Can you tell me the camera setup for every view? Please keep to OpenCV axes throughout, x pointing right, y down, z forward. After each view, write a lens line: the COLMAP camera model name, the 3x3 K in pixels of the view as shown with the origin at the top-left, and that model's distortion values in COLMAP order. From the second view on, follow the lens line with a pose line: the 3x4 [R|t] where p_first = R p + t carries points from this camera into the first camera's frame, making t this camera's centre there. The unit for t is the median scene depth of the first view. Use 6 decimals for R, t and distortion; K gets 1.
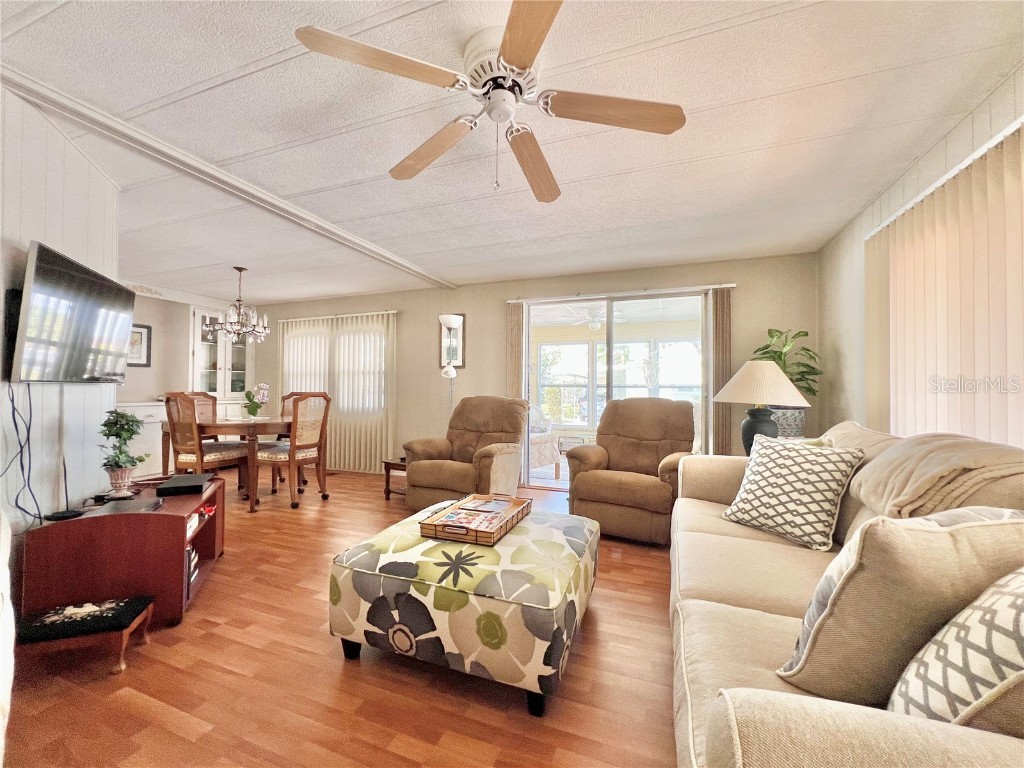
lens RADIAL K [[410.6, 0, 512.5], [0, 410.6, 385.1], [0, 0, 1]] dist [0.000728, -0.000073]
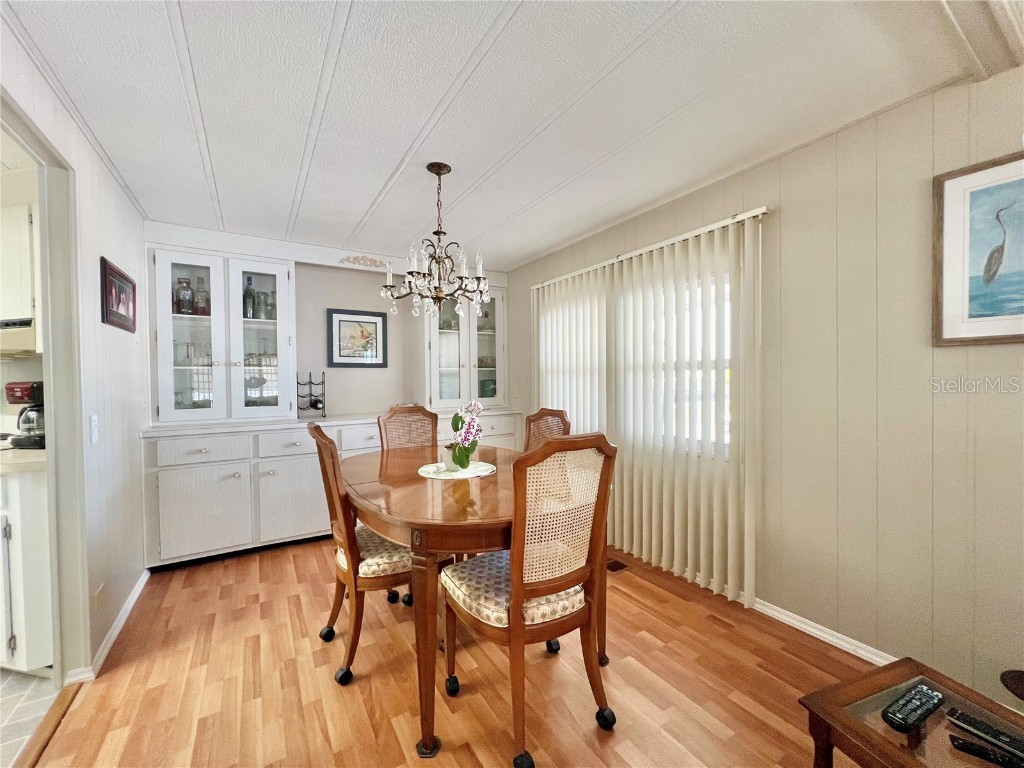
lens RADIAL K [[410.6, 0, 515.0], [0, 410.6, 383.1], [0, 0, 1]] dist [0.000728, -0.000073]
pose [[0.801699, -0.006035, -0.597698, -0.242084], [0.023458, 0.999496, 0.021373, -0.025667], [0.597268, -0.031156, 0.801437, 0.537948]]
